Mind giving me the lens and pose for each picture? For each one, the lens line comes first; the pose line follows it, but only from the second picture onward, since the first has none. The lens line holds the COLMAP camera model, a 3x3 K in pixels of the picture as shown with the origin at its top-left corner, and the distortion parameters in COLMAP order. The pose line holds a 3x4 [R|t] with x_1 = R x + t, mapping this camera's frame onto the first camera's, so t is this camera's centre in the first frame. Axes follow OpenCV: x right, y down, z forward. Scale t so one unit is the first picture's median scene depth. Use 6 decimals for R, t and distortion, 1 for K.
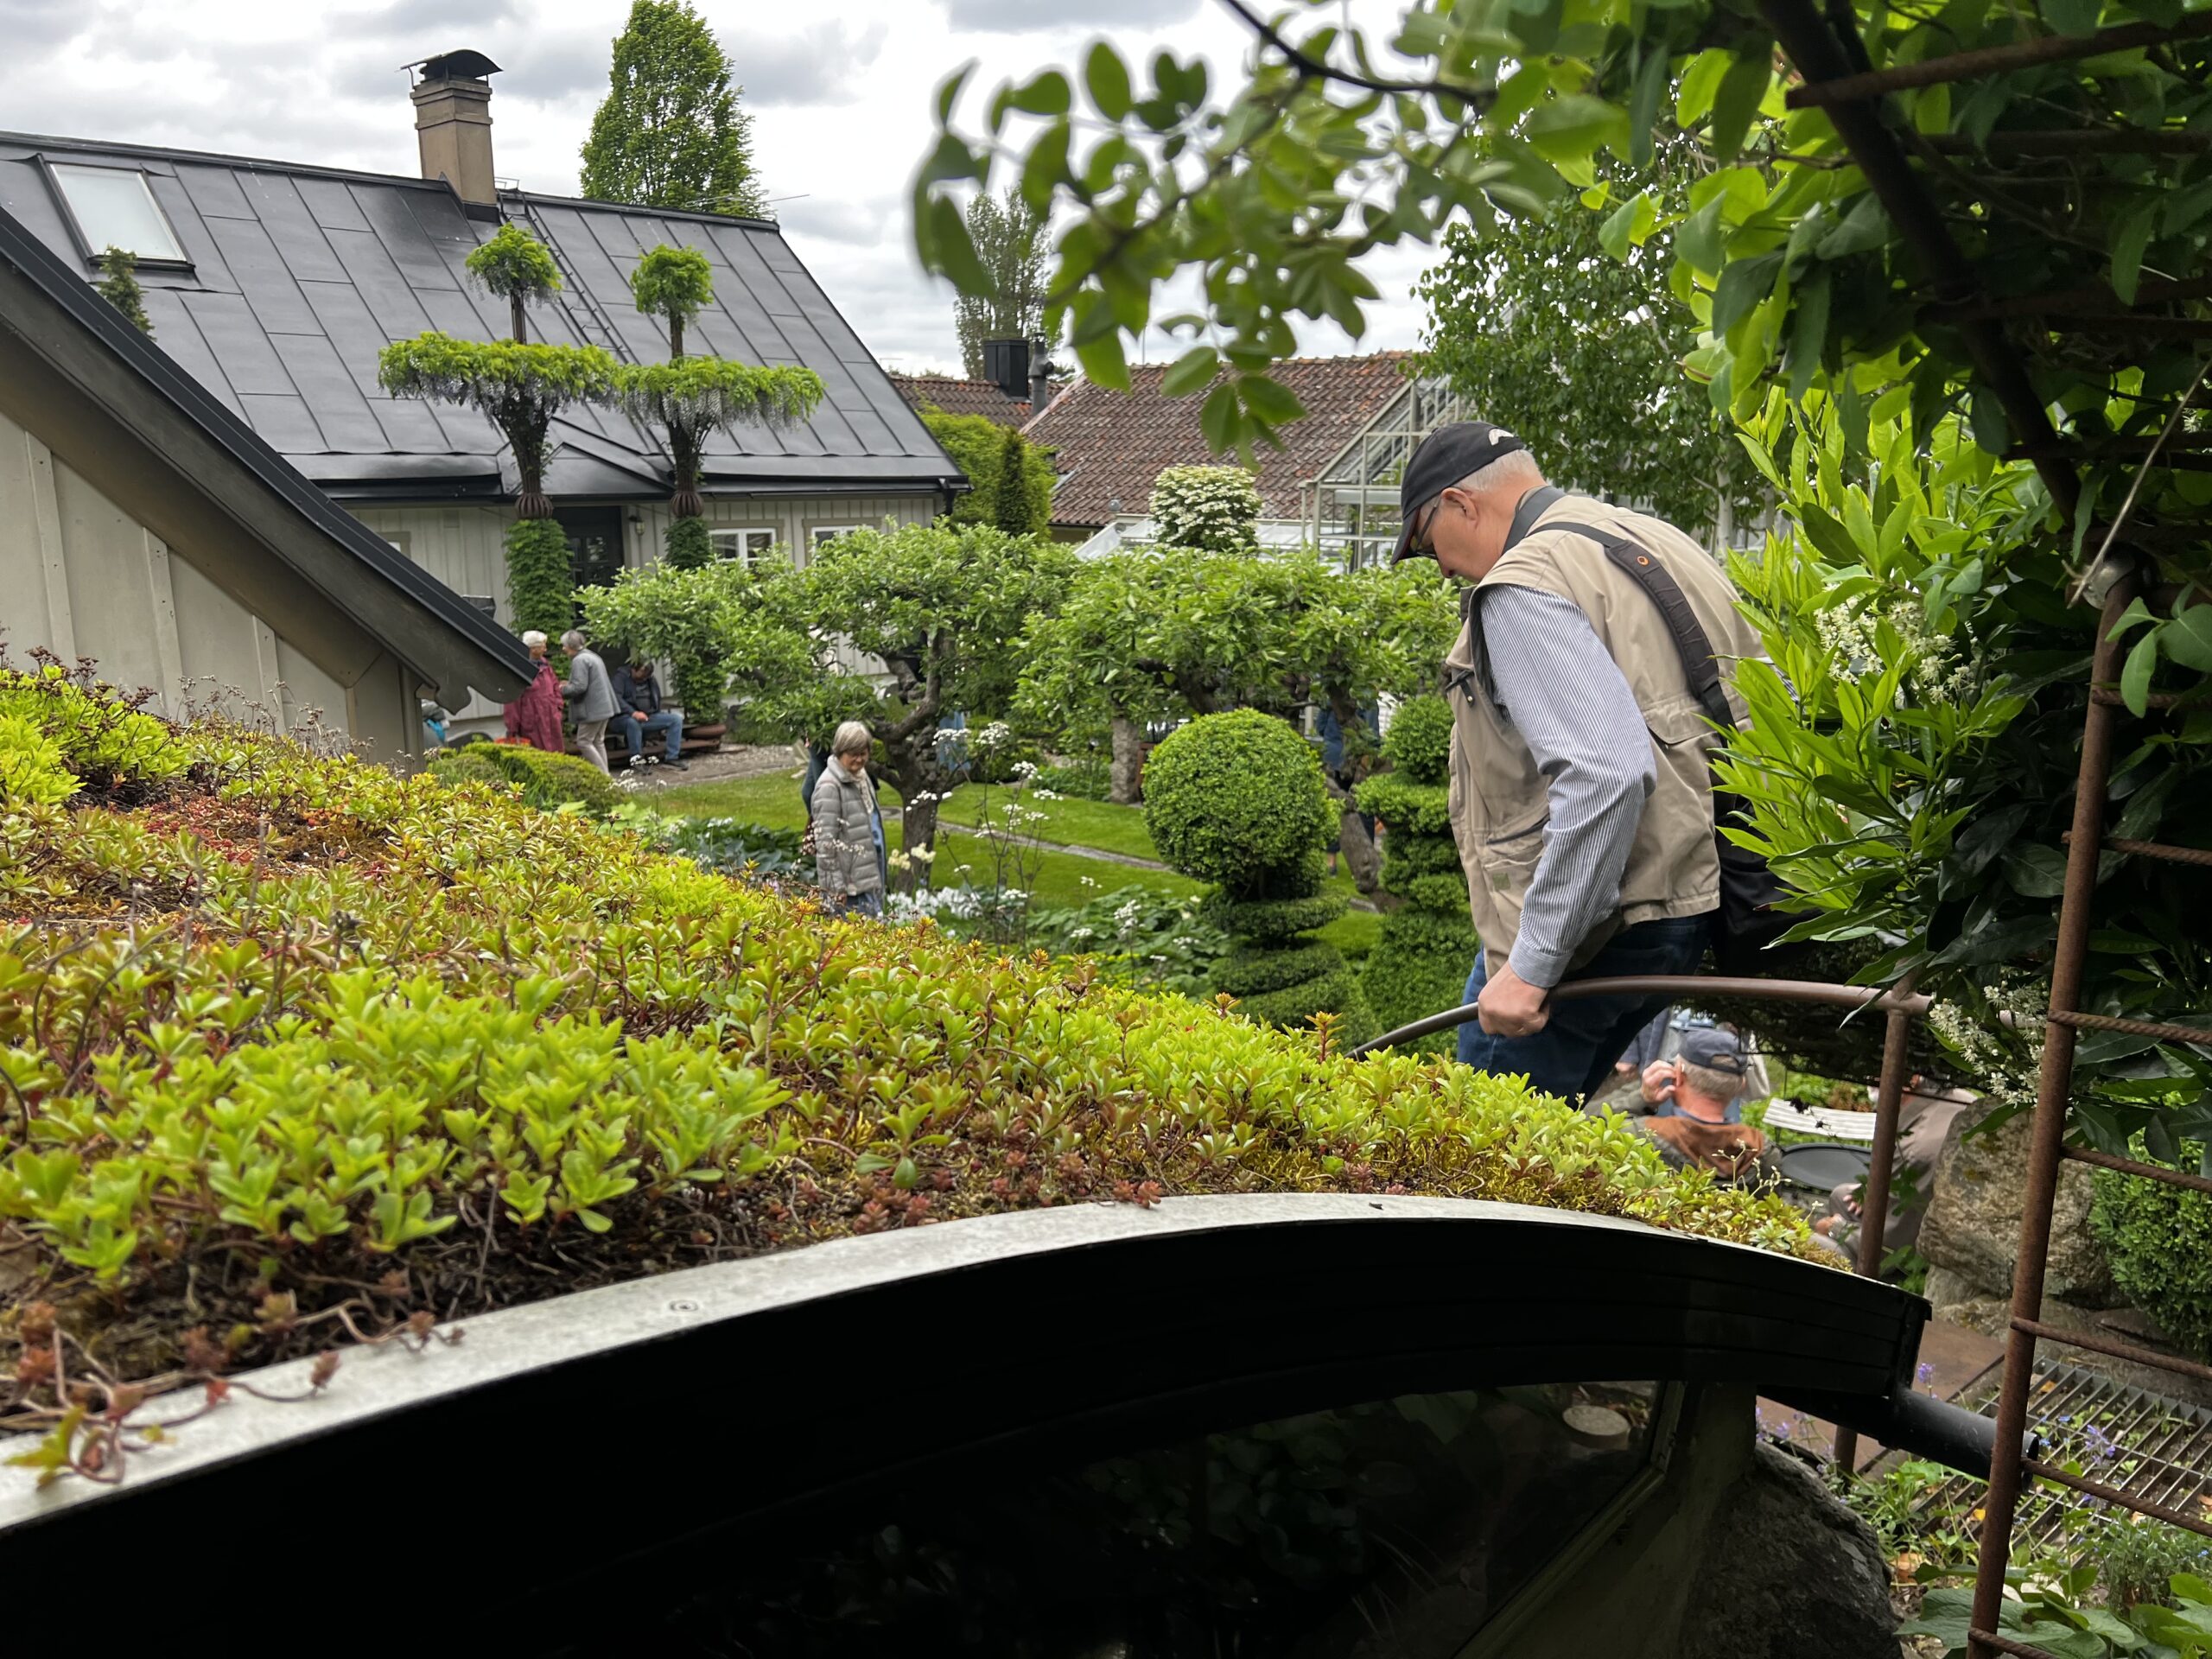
lens RADIAL K [[1658.5, 0, 1106.0], [0, 1658.5, 829.5], [0, 0, 1]] dist [0.043893, -0.072237]
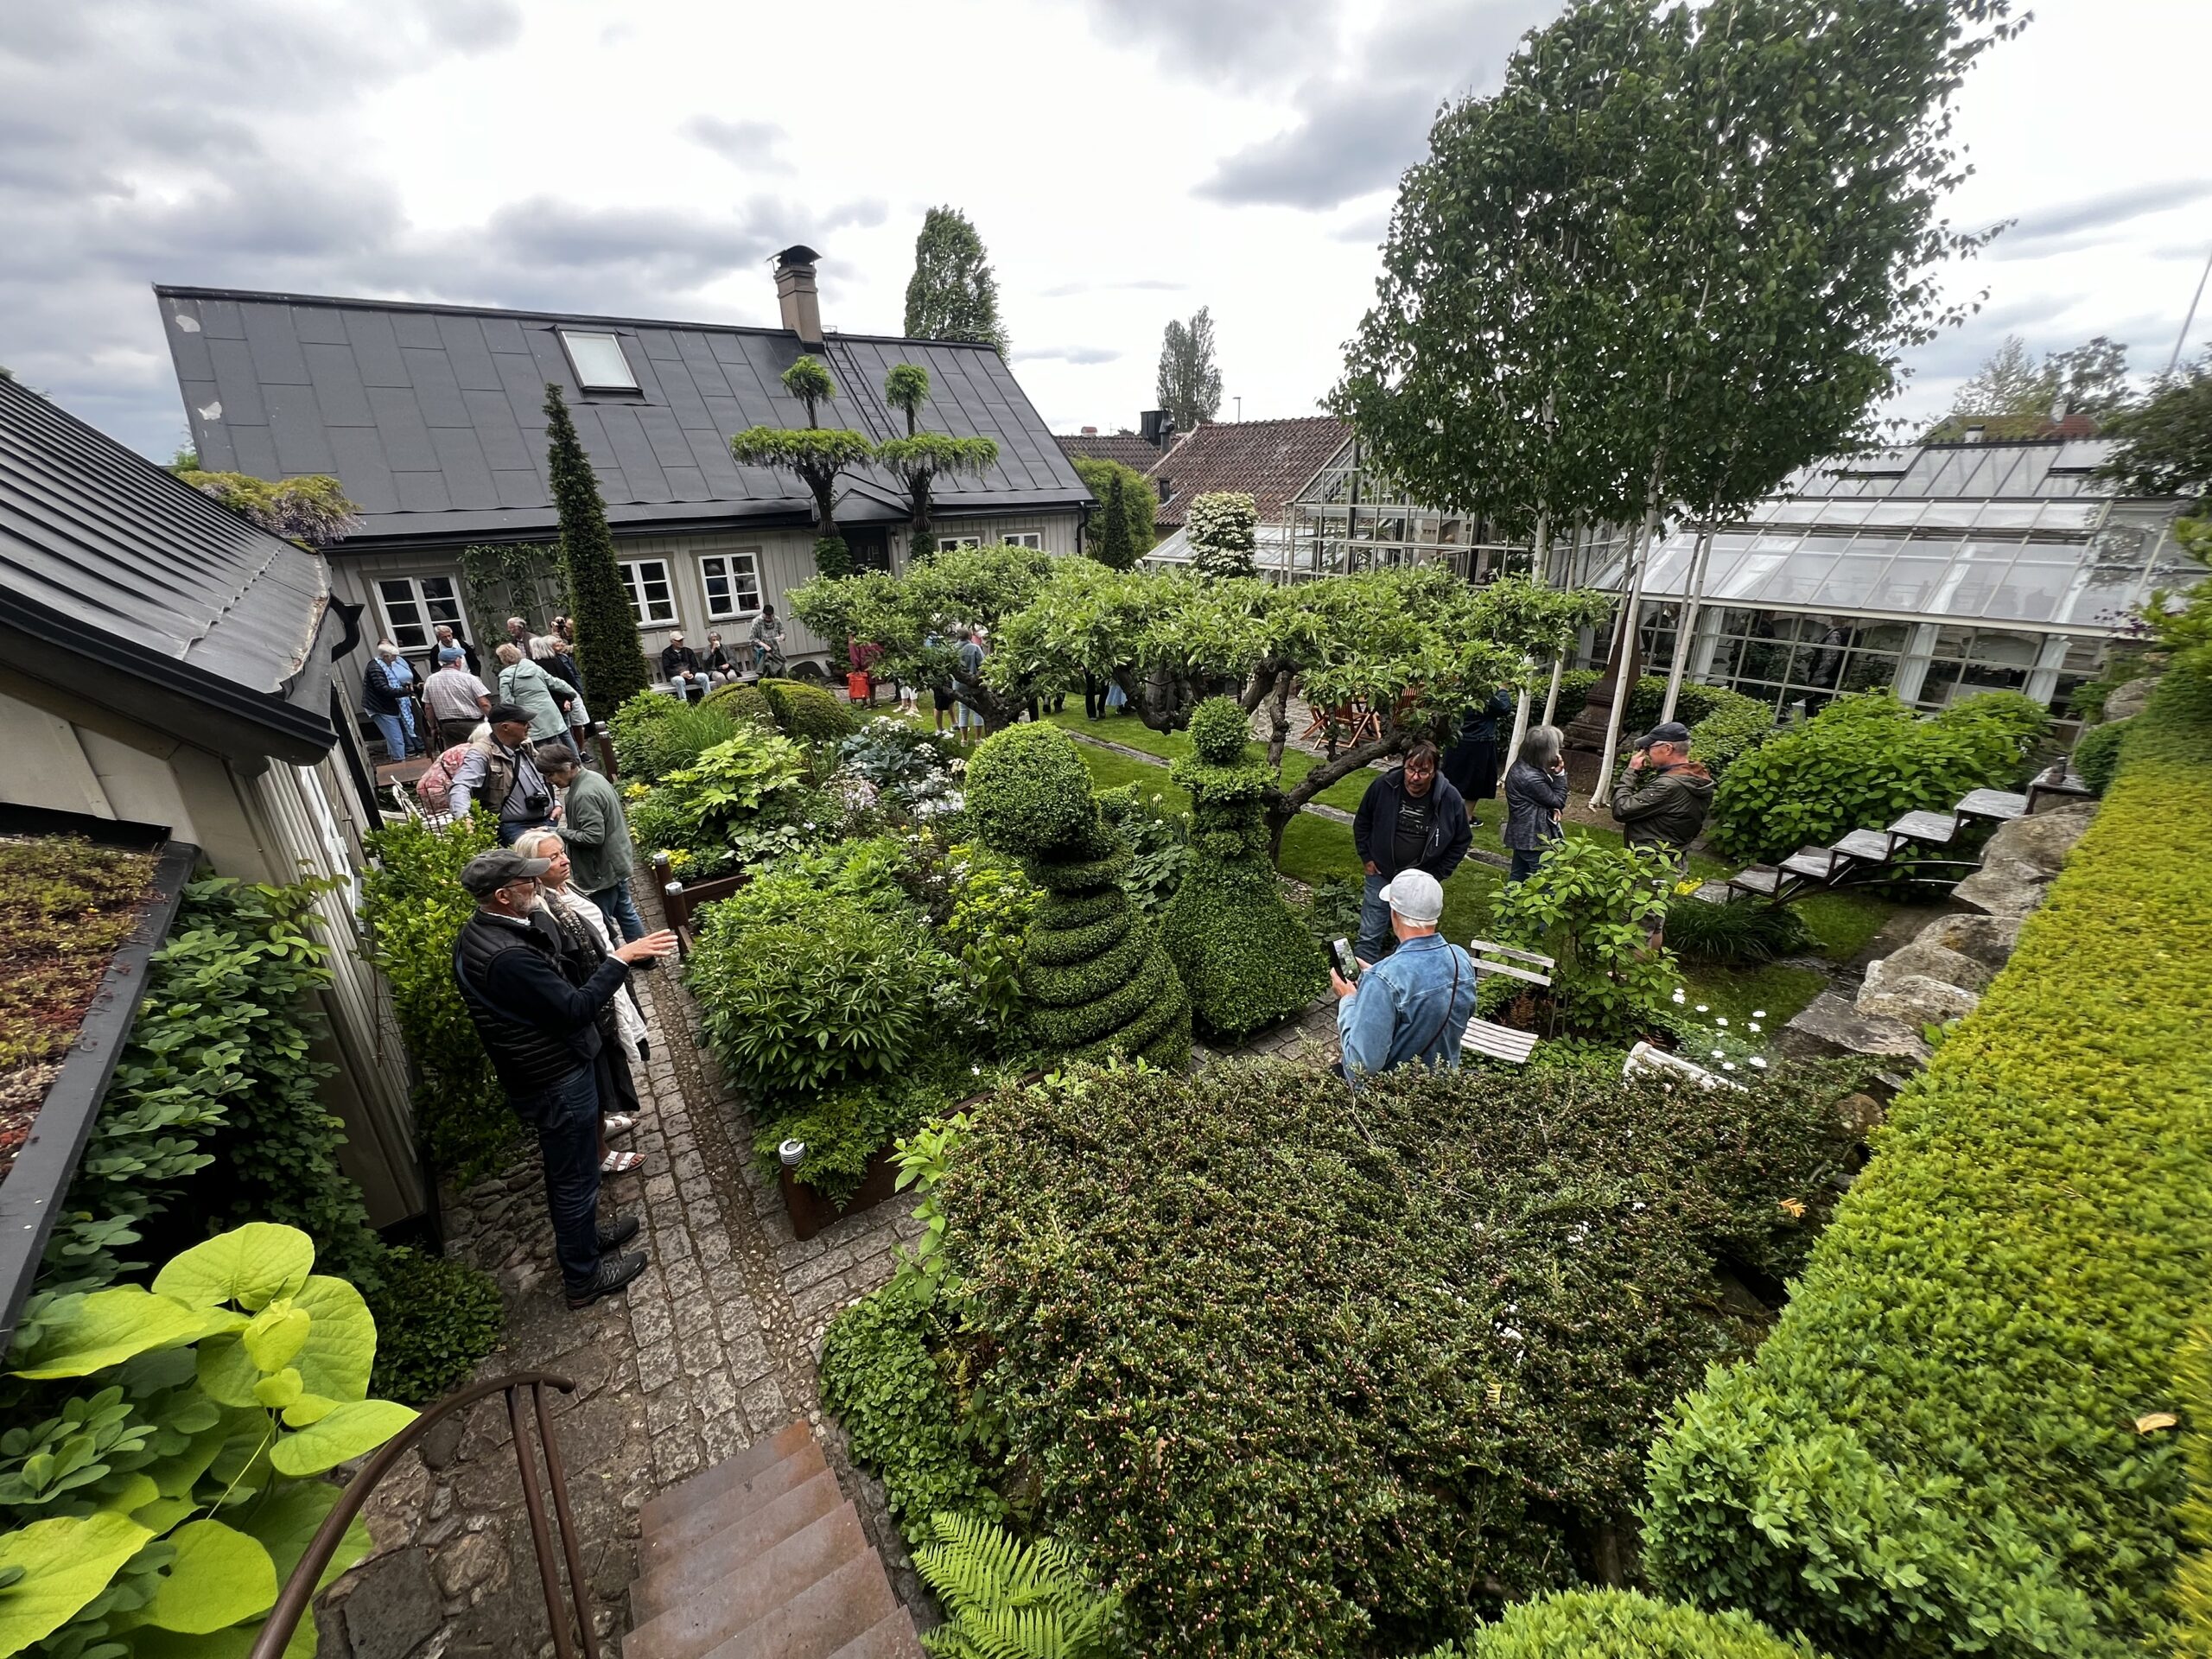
lens RADIAL K [[866.5, 0, 1106.0], [0, 866.5, 829.5], [0, 0, 1]] dist [-0.013643, 0.000066]
pose [[0.988038, 0.034792, -0.150232, 0.085632], [-0.009397, 0.985990, 0.166538, -0.036695], [0.153921, -0.163135, 0.974523, 0.117342]]
